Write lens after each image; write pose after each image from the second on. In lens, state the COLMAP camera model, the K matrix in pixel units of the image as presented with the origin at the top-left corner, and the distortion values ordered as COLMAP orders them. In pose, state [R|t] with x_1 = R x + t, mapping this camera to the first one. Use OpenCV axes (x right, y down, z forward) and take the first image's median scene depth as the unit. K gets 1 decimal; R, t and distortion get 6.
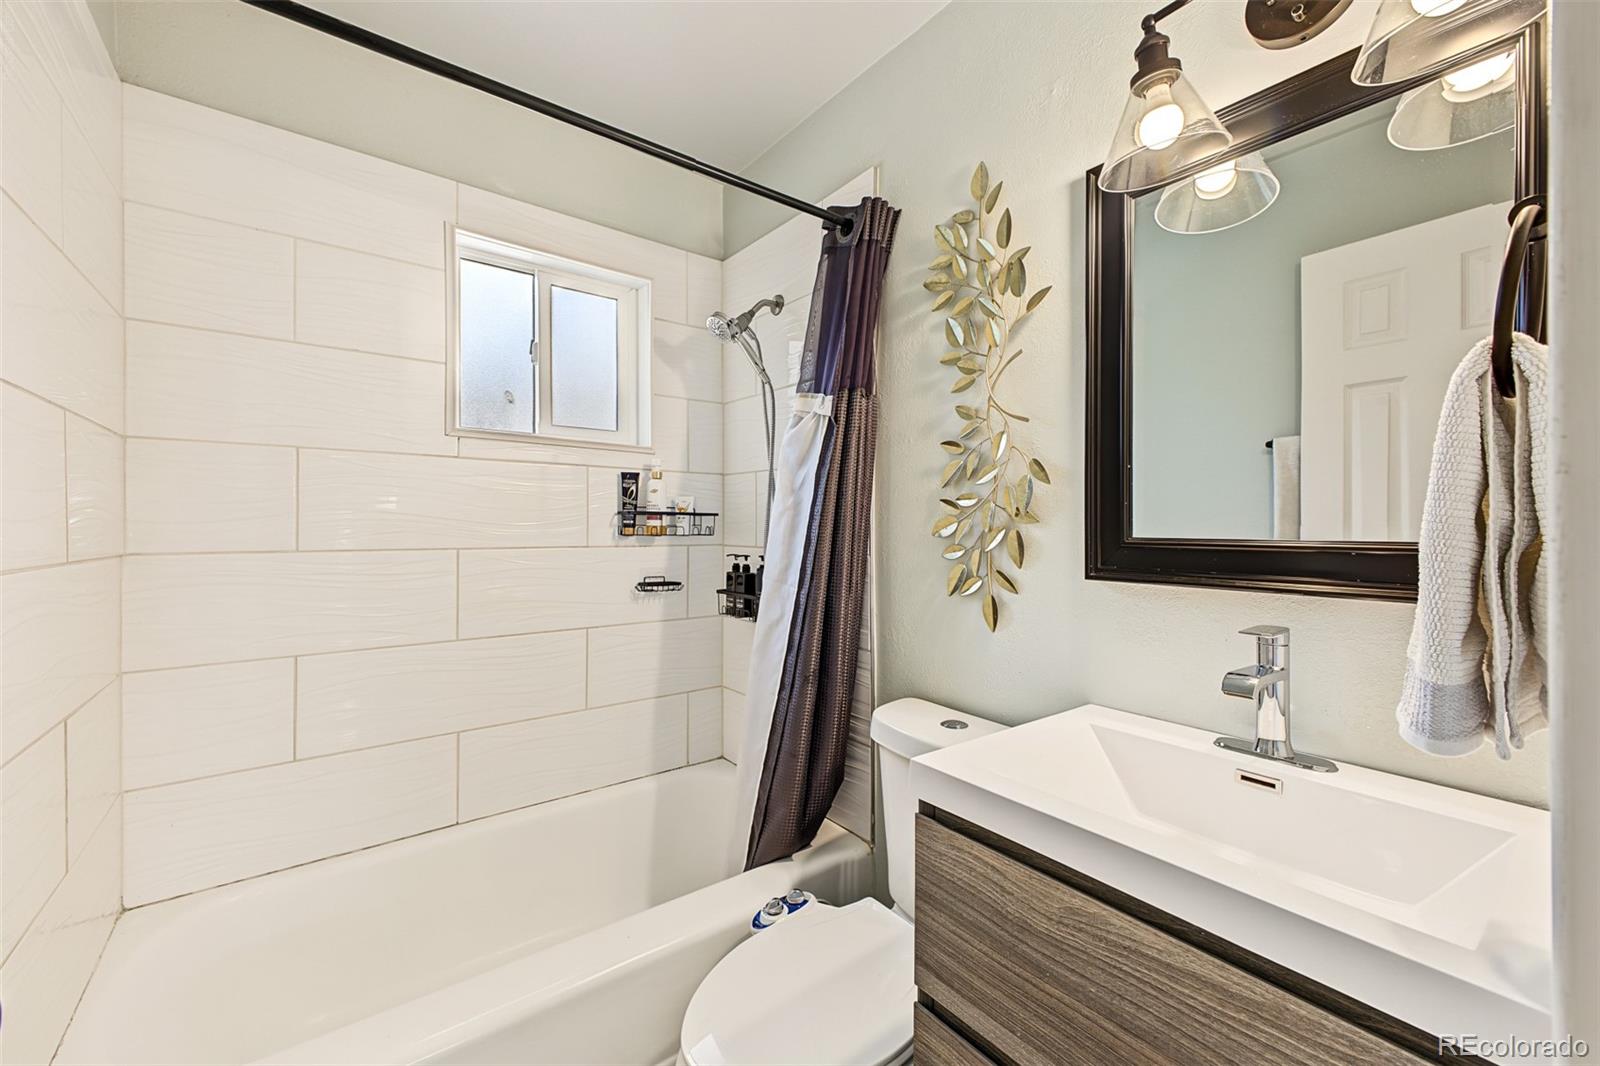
lens RADIAL K [[628.0, 0, 801.8], [0, 628.0, 529.2], [0, 0, 1]] dist [-0.000247, -0.000241]
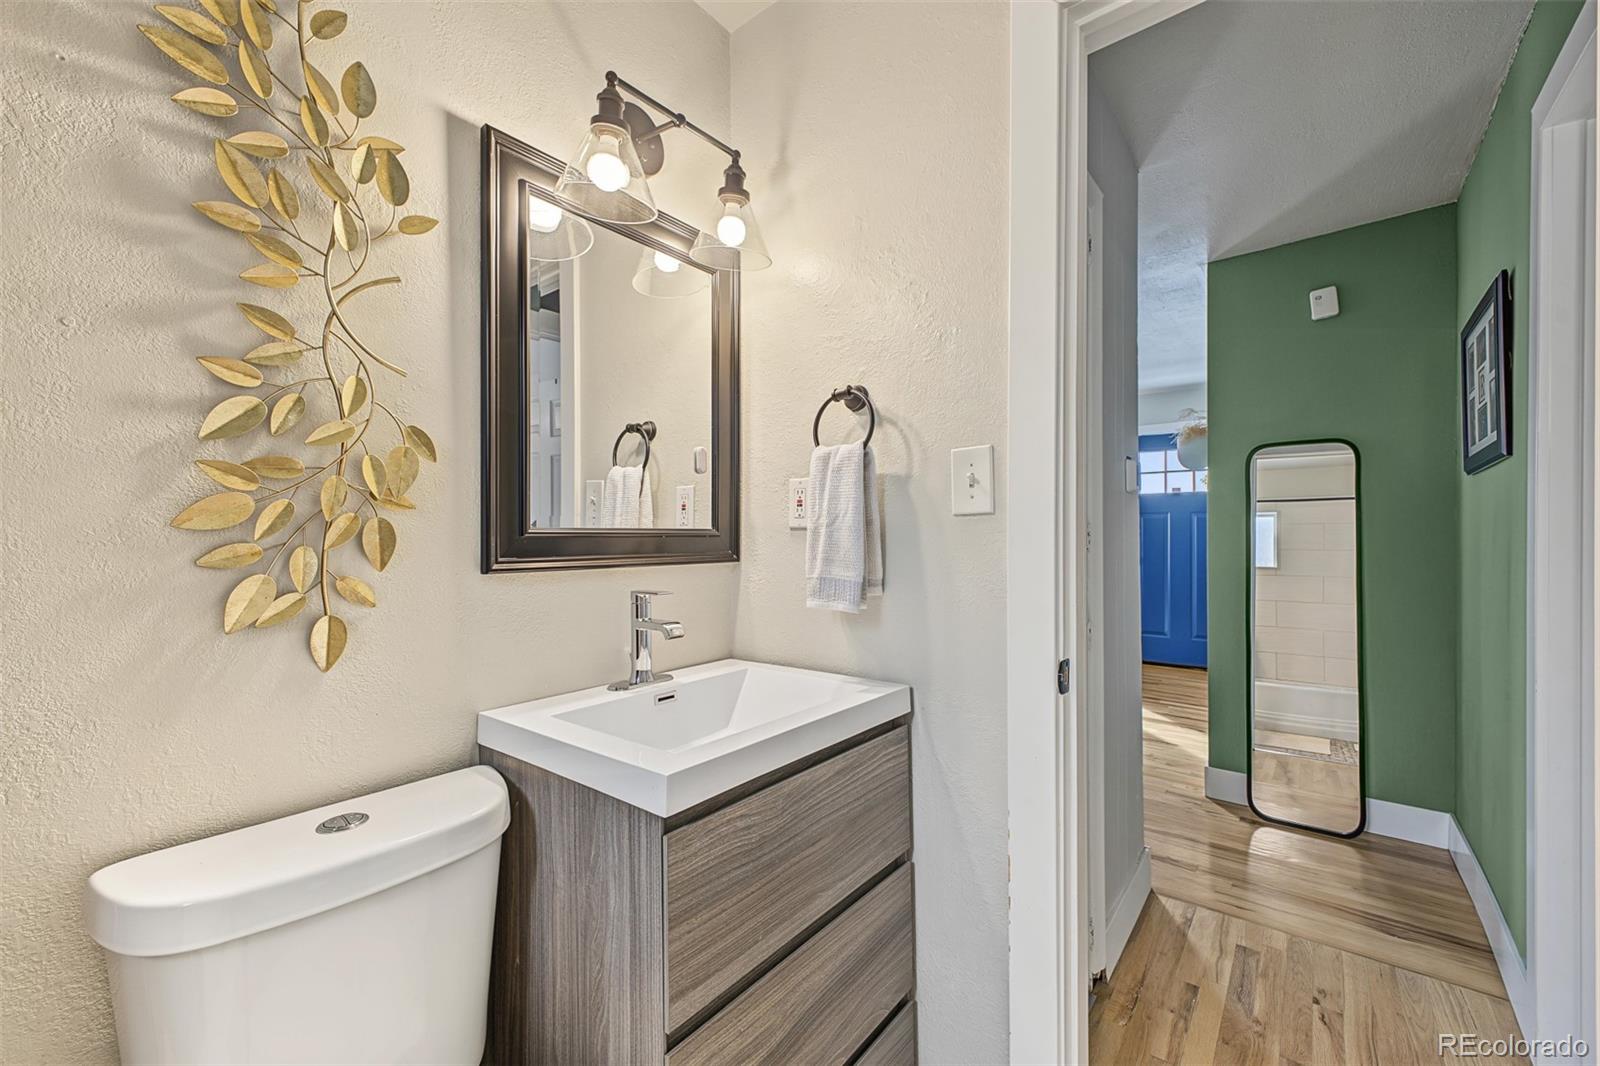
lens RADIAL K [[642.1, 0, 800.0], [0, 642.1, 533.0], [0, 0, 1]] dist [0.000508, 0.000016]
pose [[-0.242644, 0.008403, 0.970079, -0.615861], [0.010076, 0.999930, -0.006142, 0.035516], [-0.970063, 0.008284, -0.242712, 0.876228]]
